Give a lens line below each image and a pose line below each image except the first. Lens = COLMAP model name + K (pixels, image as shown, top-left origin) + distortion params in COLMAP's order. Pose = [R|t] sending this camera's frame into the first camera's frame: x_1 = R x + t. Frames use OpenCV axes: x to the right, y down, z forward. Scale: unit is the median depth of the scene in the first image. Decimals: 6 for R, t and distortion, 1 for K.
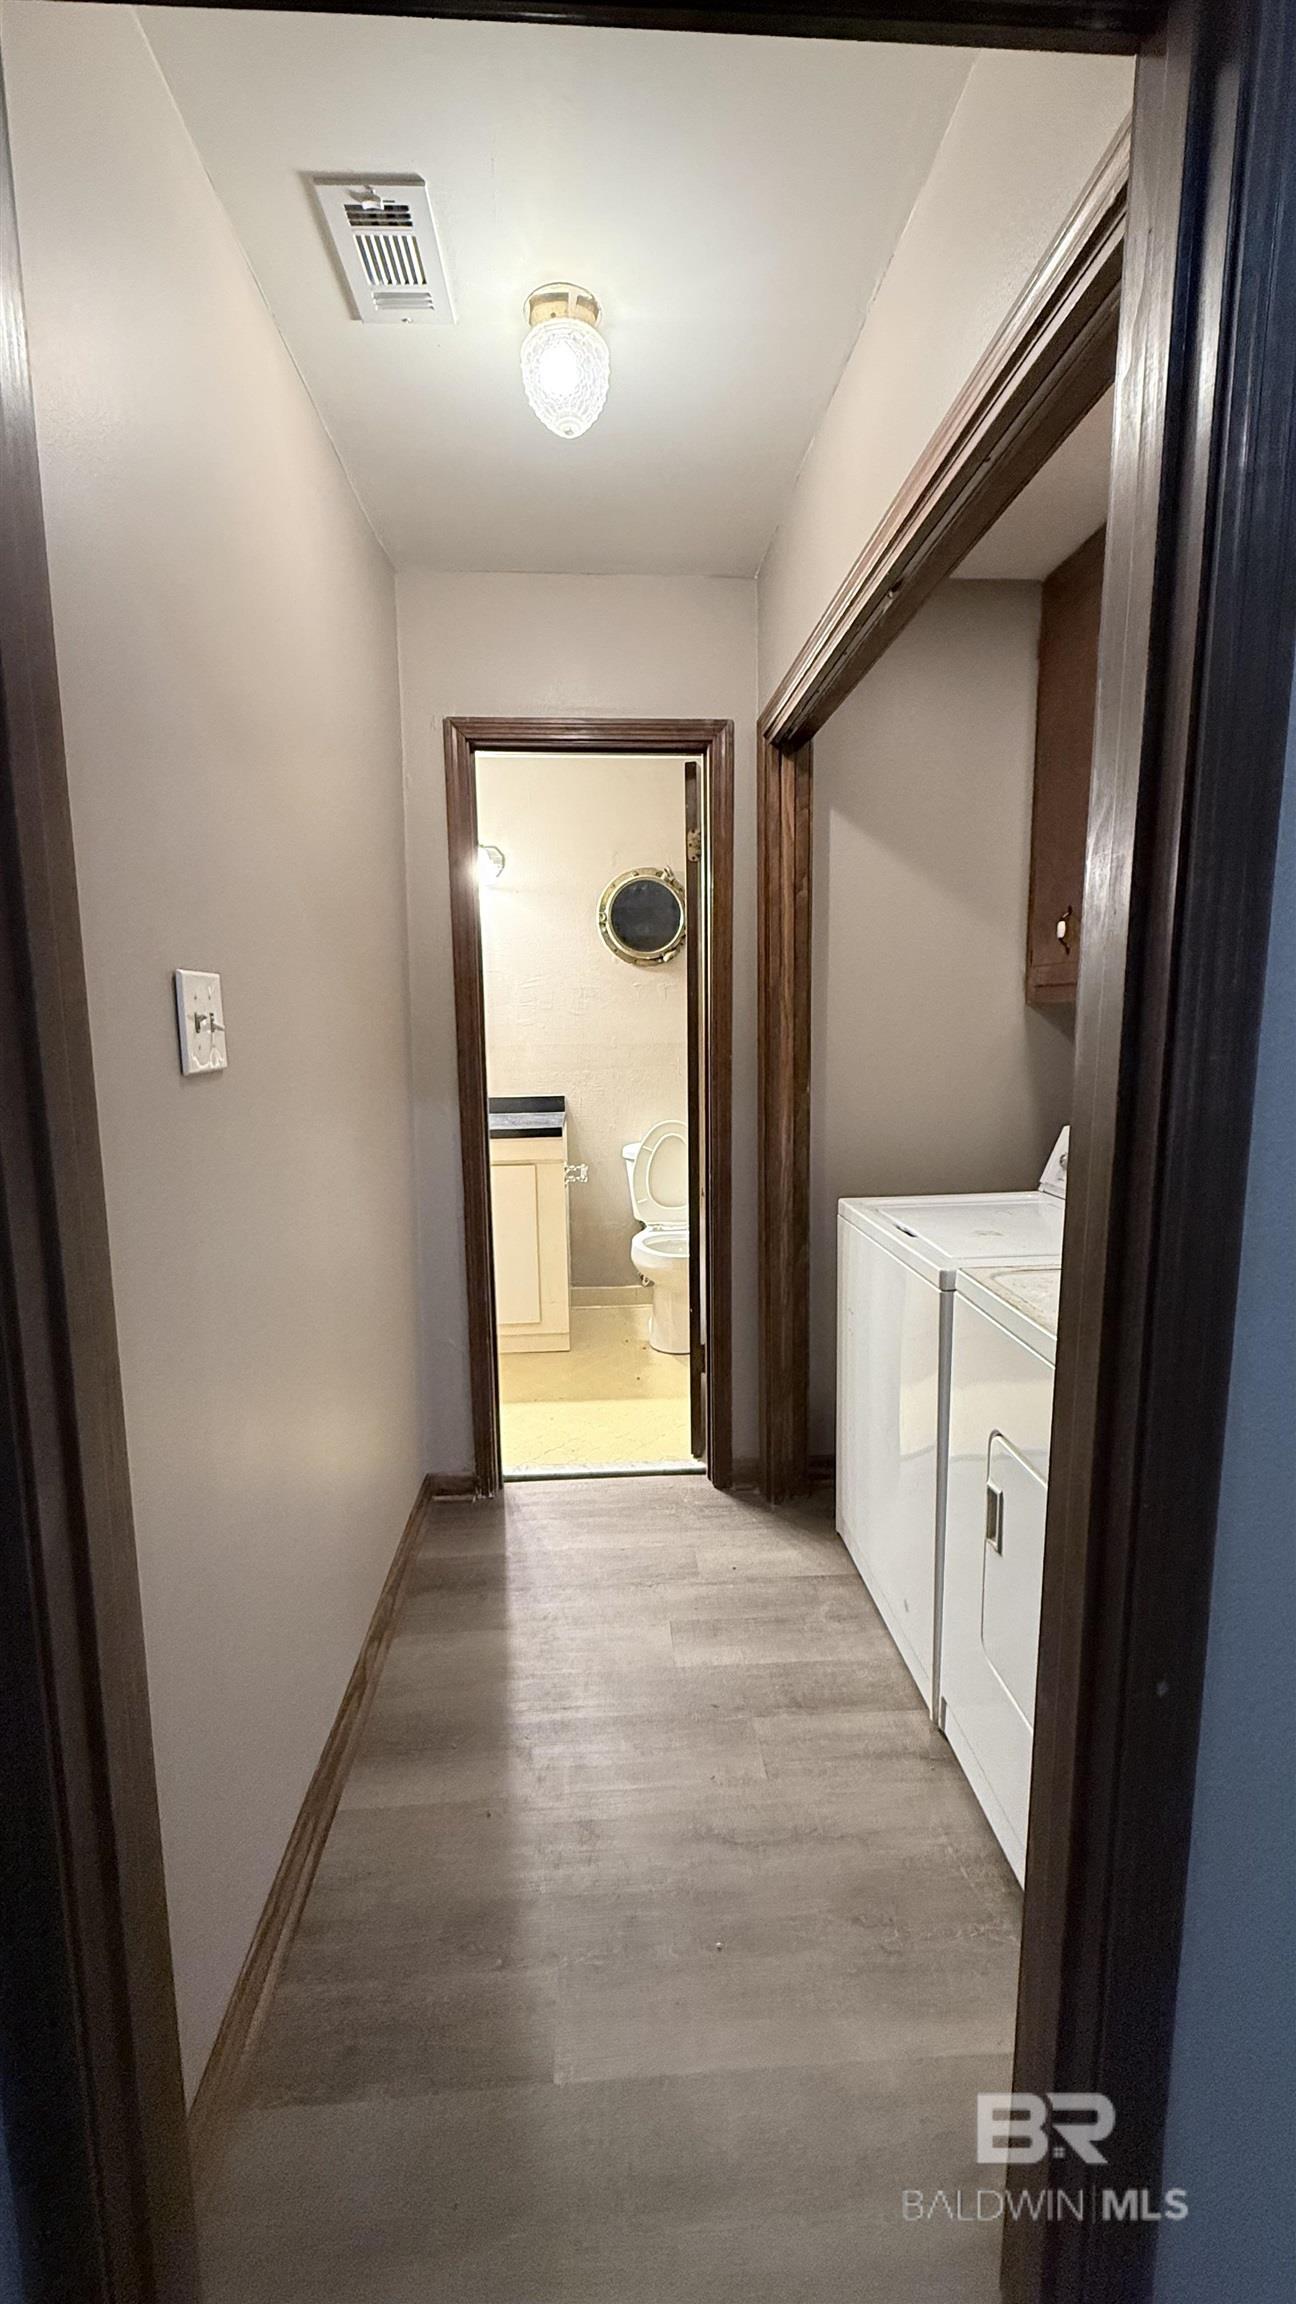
lens RADIAL K [[911.4, 0, 640.5], [0, 911.4, 1152.5], [0, 0, 1]] dist [-0.002087, -0.000725]
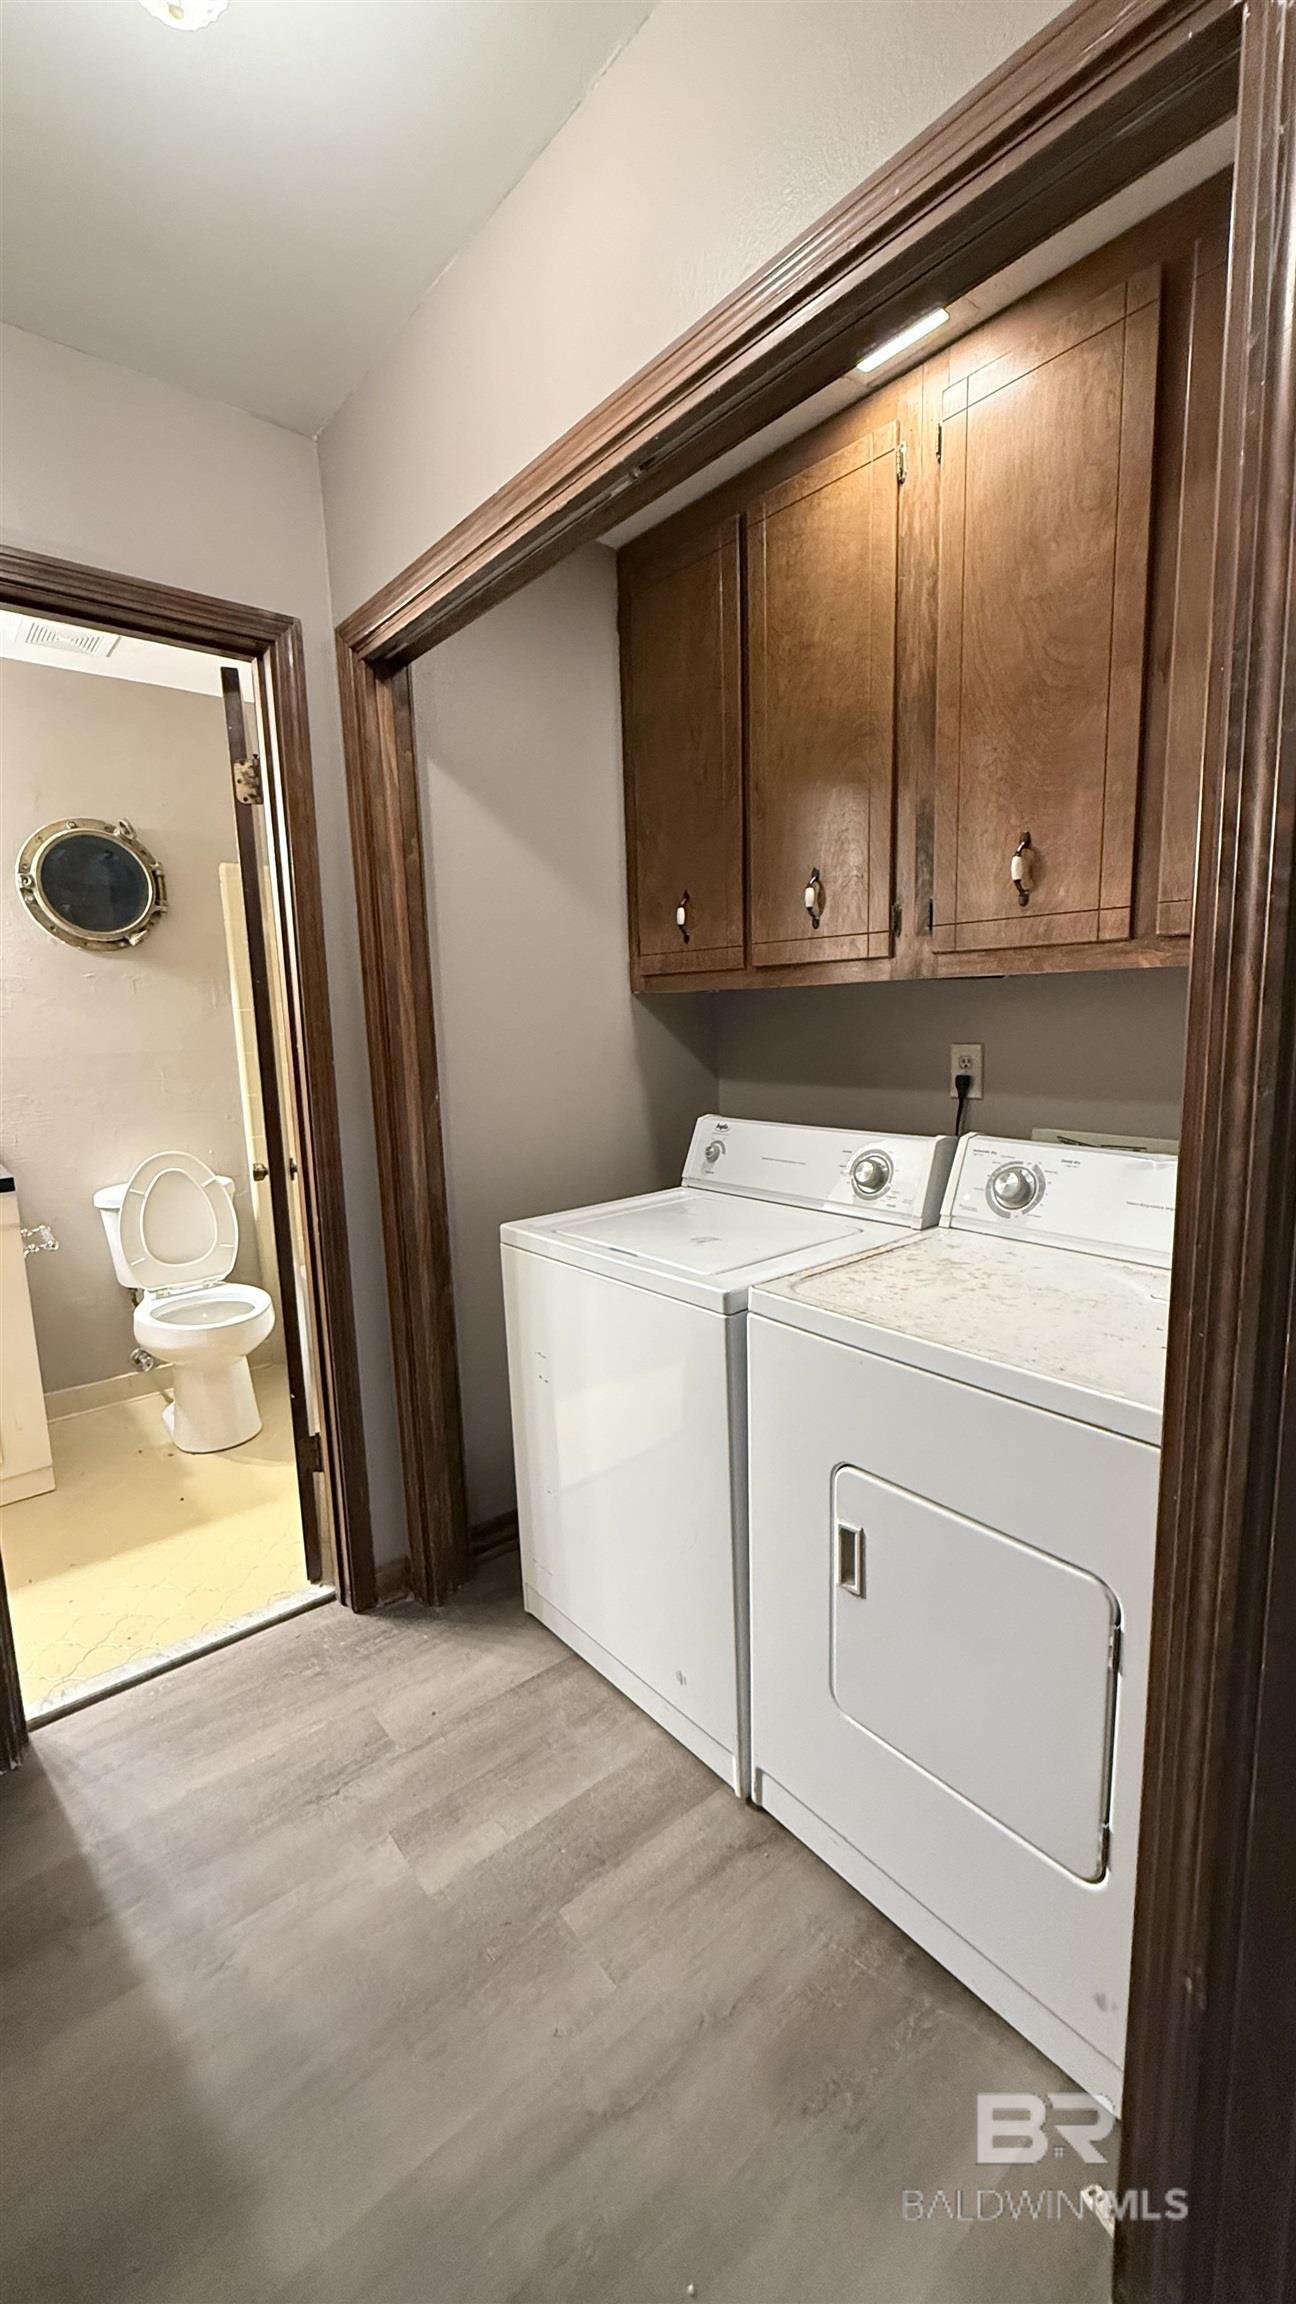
lens RADIAL K [[911.4, 0, 638.0], [0, 911.4, 1149.9], [0, 0, 1]] dist [-0.002087, -0.000725]
pose [[0.803869, -0.099029, 0.586505, -0.160720], [0.103448, 0.994292, 0.026095, -0.025565], [-0.585742, 0.039696, 0.809525, 0.237082]]
